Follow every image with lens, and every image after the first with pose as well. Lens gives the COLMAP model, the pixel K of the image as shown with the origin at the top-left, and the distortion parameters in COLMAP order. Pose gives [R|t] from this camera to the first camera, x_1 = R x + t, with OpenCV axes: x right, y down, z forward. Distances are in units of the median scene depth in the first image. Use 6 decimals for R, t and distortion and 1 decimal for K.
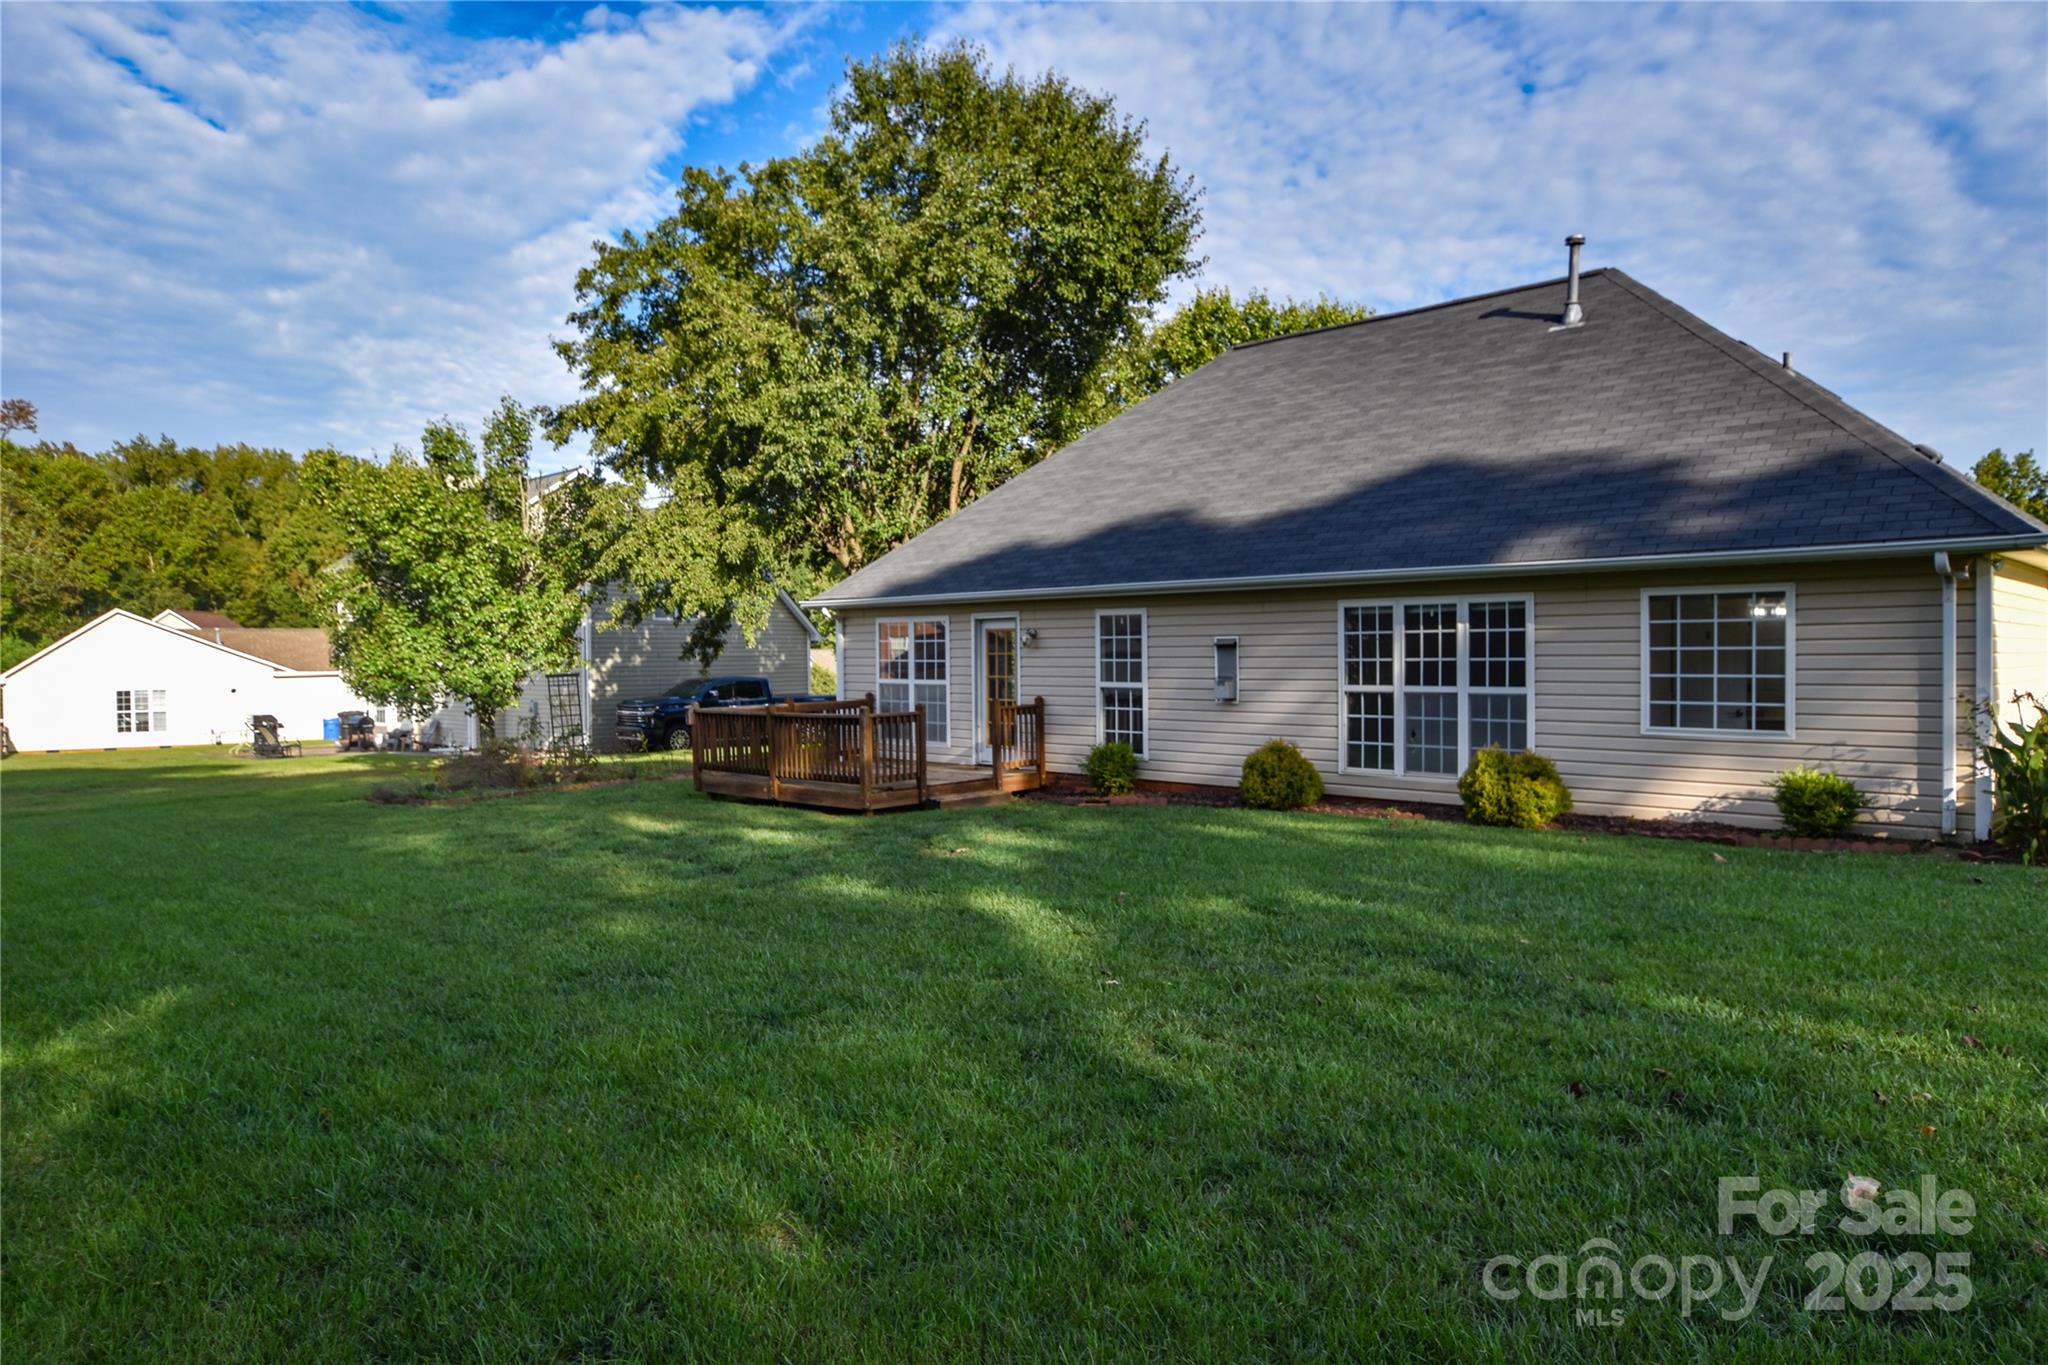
lens RADIAL K [[1266.7, 0, 1018.5], [0, 1266.7, 684.7], [0, 0, 1]] dist [0.001473, 0.000067]
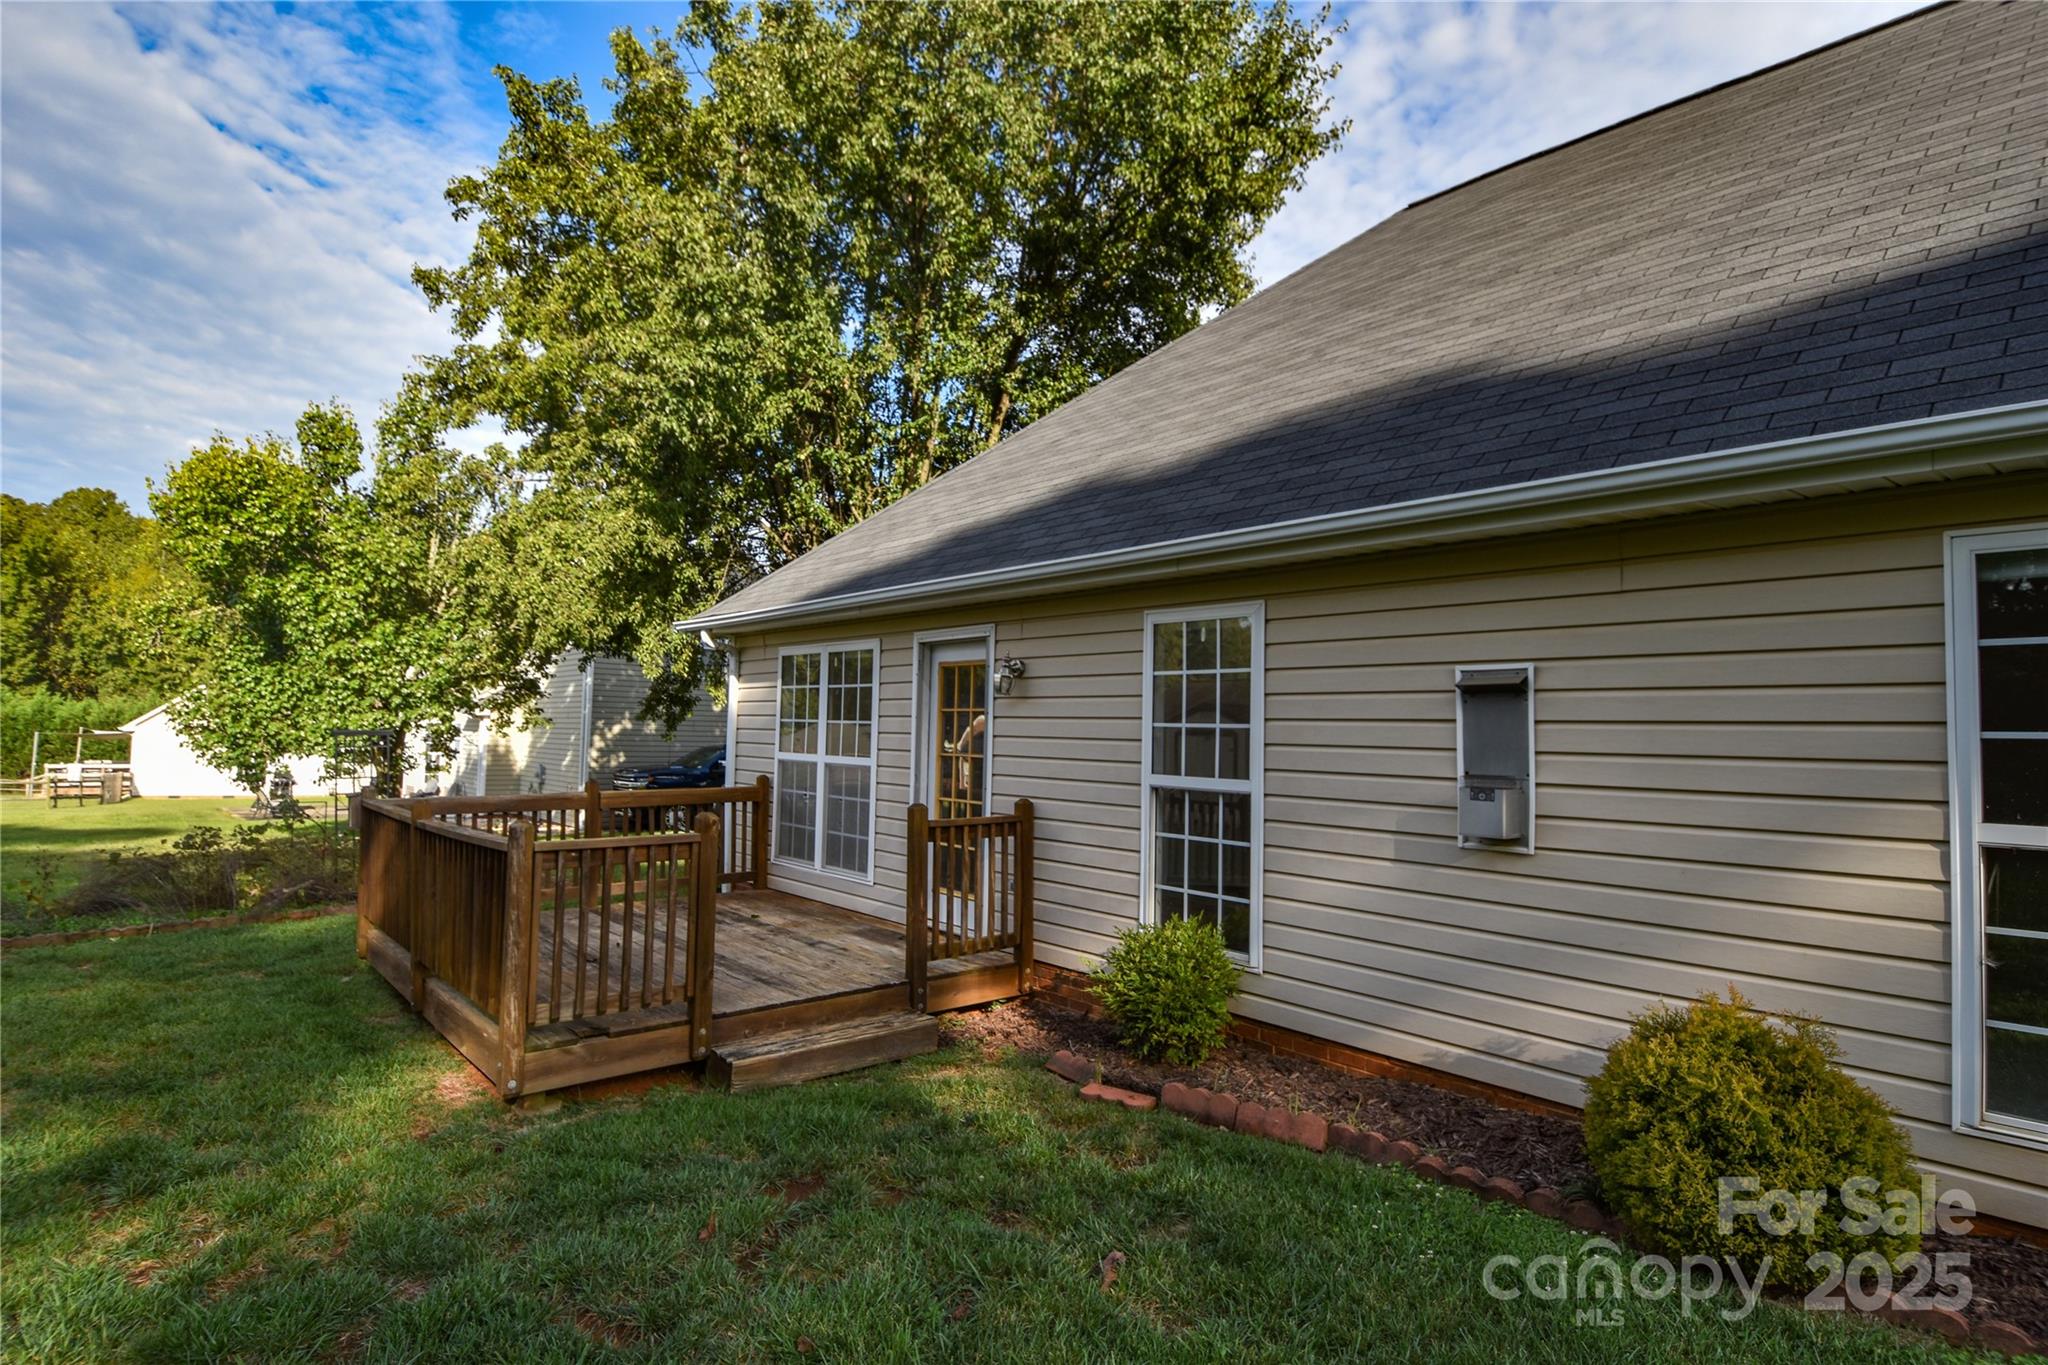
lens RADIAL K [[1079.8, 0, 985.7], [0, 1079.8, 657.7], [0, 0, 1]] dist [0.013310, 0.000204]
pose [[0.992169, 0.023501, -0.122670, 0.049821], [-0.035168, 0.994967, -0.093826, -0.004959], [0.119848, 0.097405, 0.988002, 0.584483]]
